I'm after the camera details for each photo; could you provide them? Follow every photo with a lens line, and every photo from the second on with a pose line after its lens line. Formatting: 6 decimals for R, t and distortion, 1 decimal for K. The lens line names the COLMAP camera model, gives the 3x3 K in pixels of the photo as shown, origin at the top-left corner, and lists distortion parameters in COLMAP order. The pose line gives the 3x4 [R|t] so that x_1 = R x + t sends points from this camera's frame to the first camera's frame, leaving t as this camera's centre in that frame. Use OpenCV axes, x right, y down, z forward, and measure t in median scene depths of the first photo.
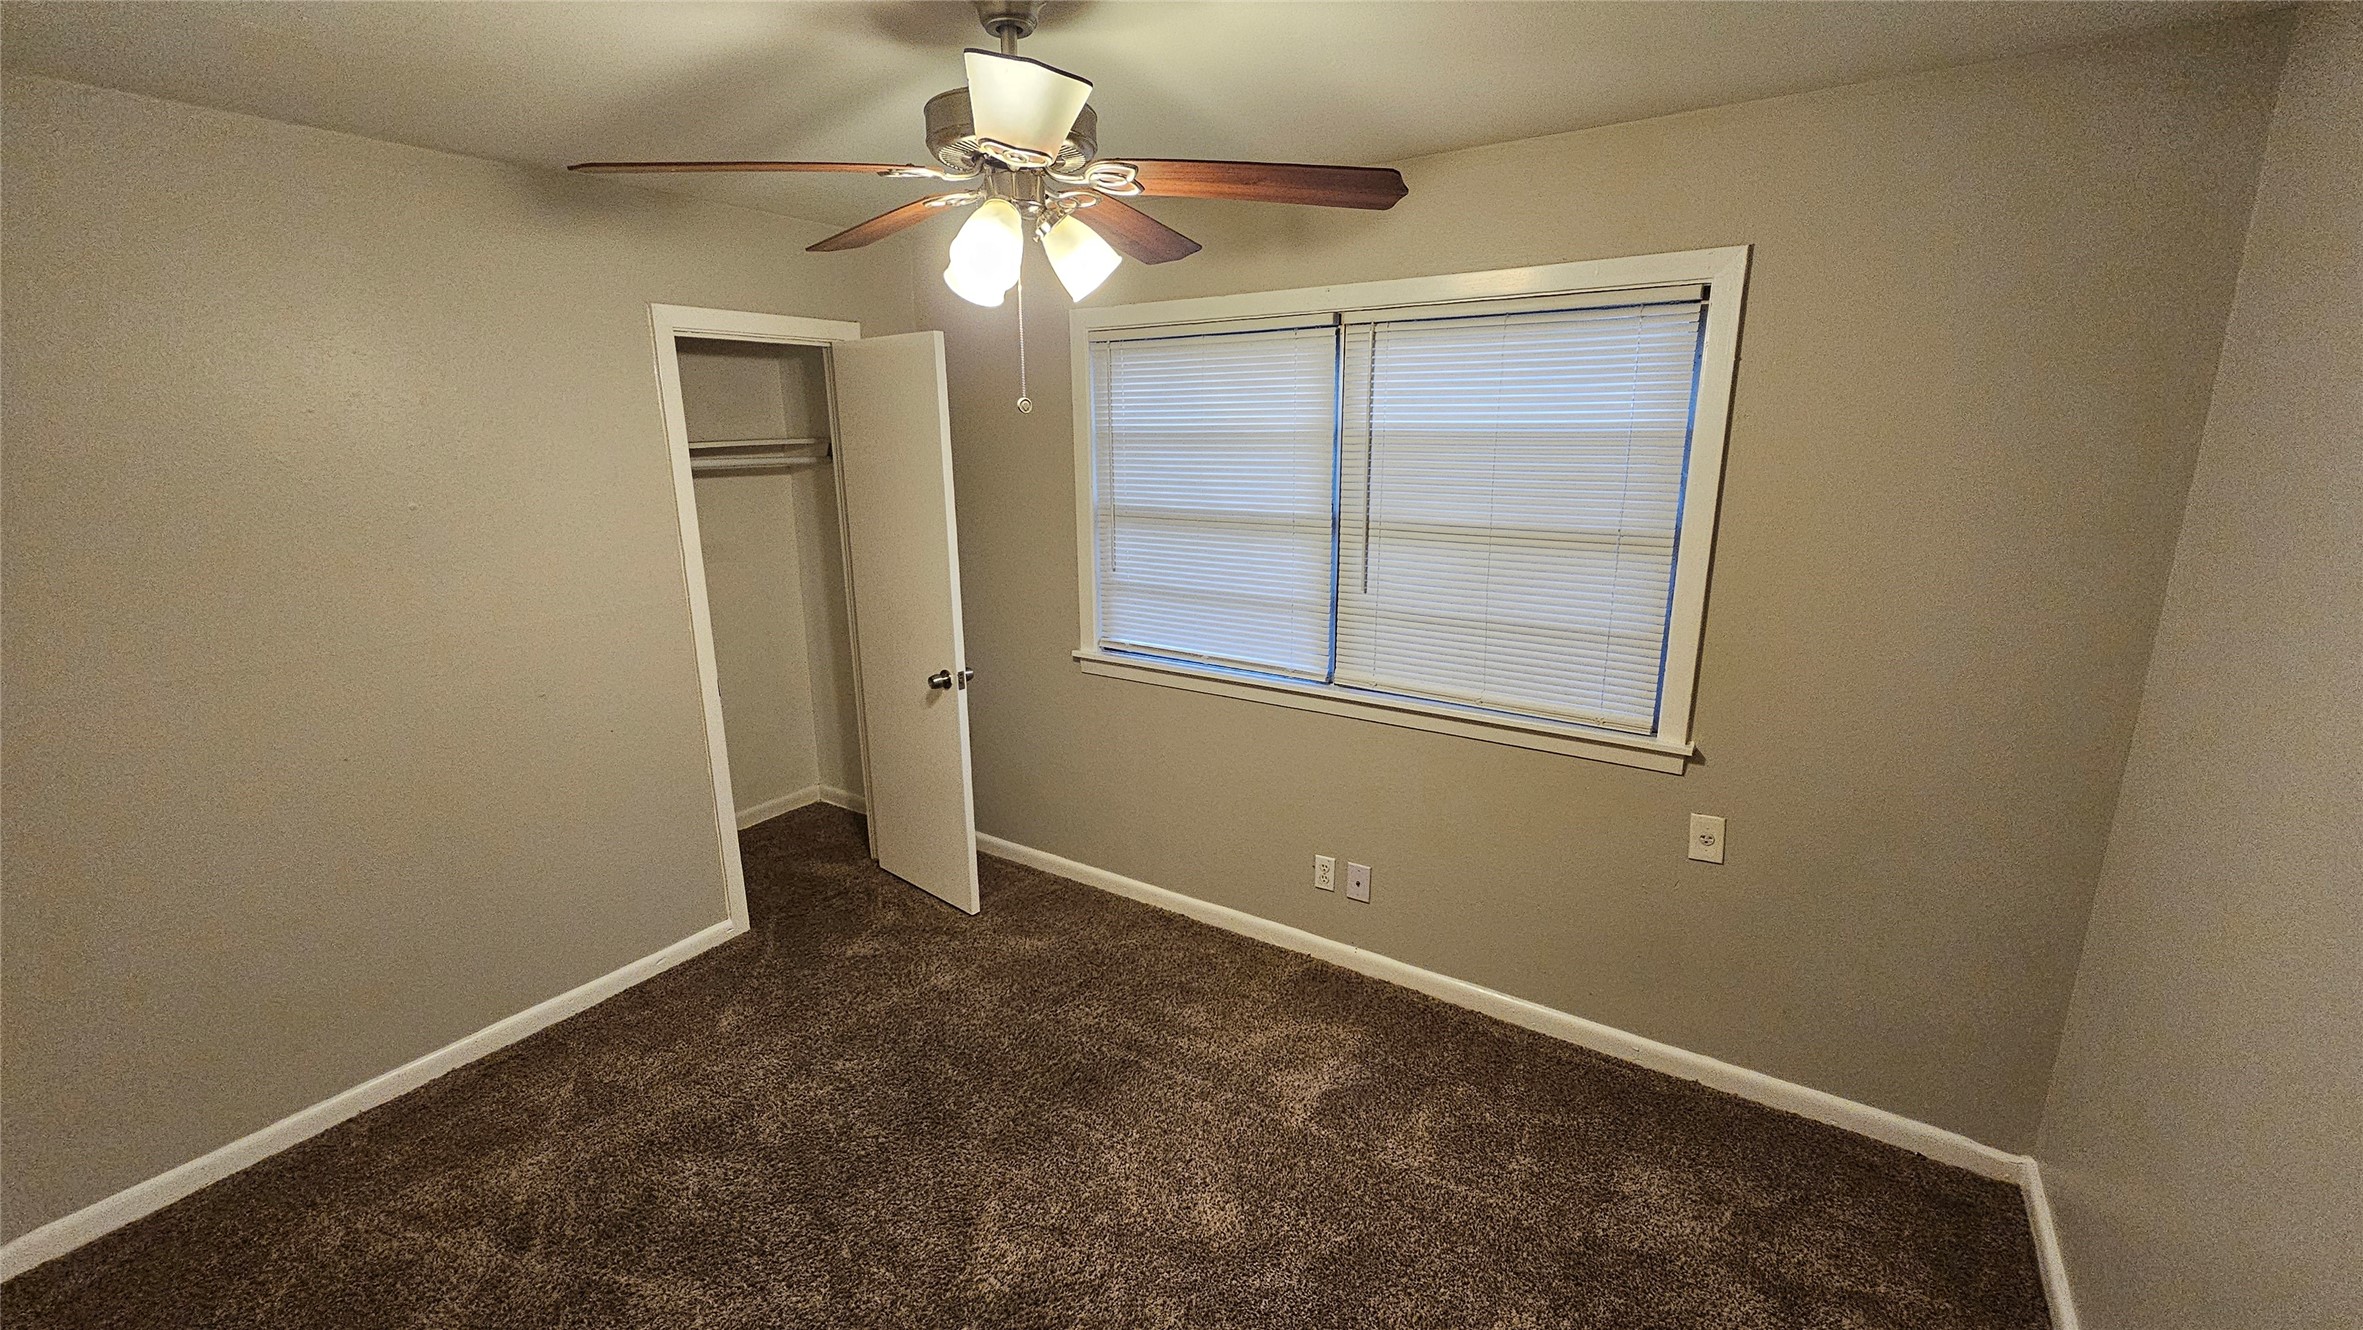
lens RADIAL K [[968.8, 0, 1181.5], [0, 968.8, 665.0], [0, 0, 1]] dist [0.002089, -0.005558]
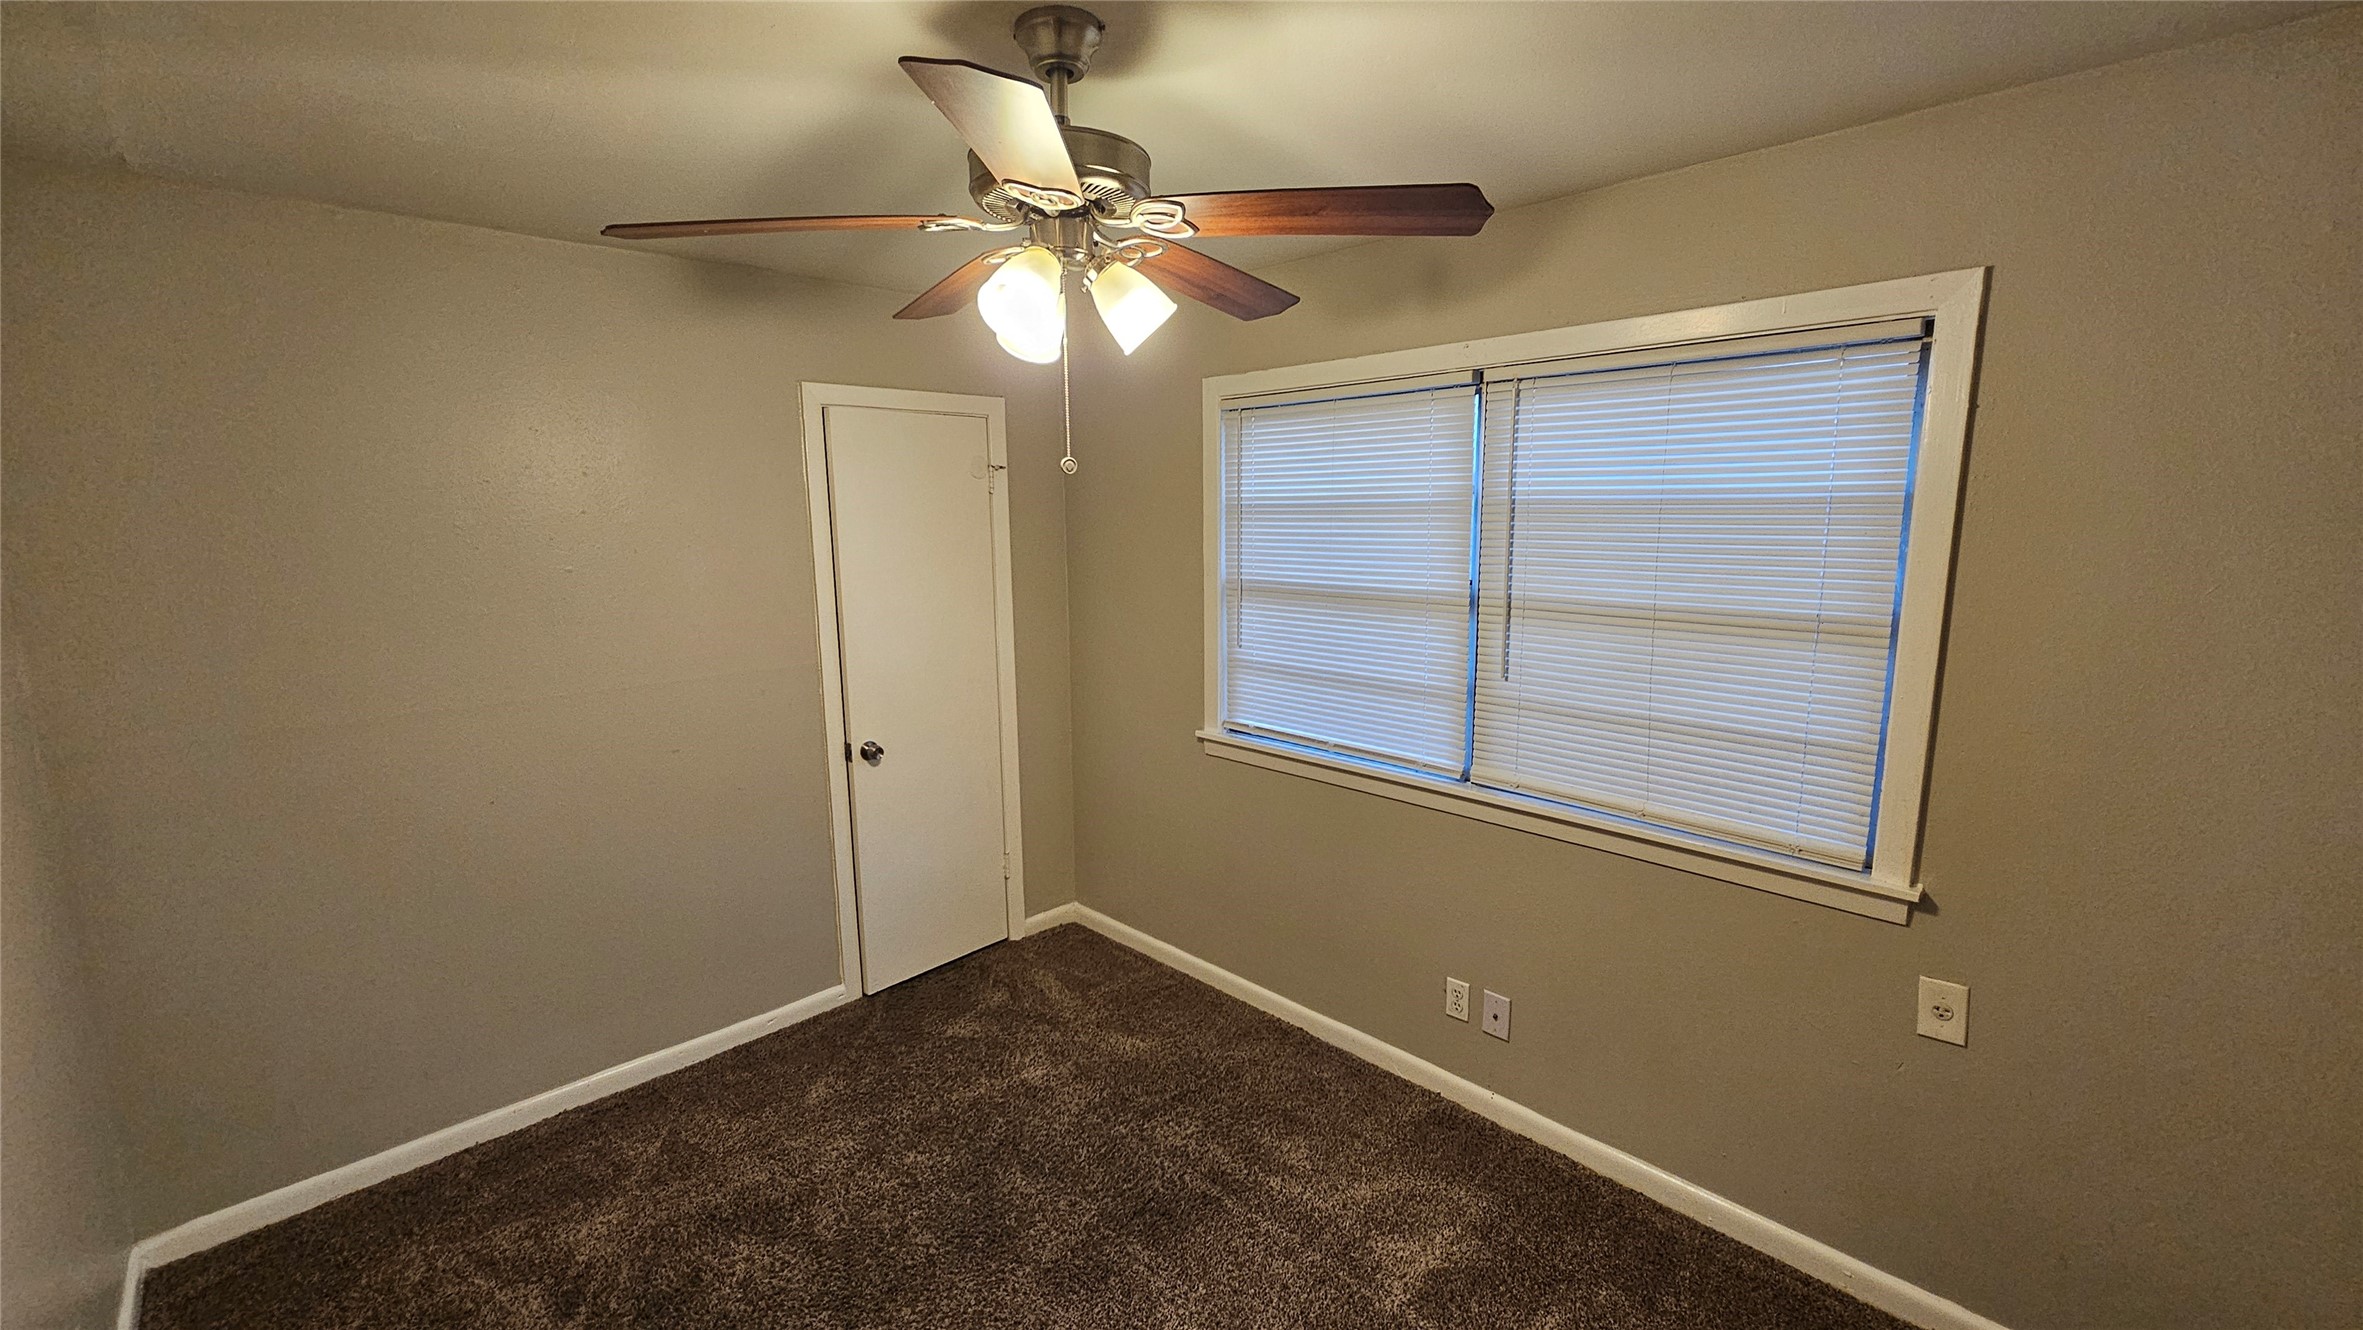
lens RADIAL K [[968.8, 0, 1181.5], [0, 968.8, 665.0], [0, 0, 1]] dist [0.002089, -0.005558]
pose [[0.978103, 0.031404, -0.205737, 0.093161], [-0.047619, 0.996095, -0.074346, -0.010494], [0.202598, 0.082516, 0.975779, 0.092852]]
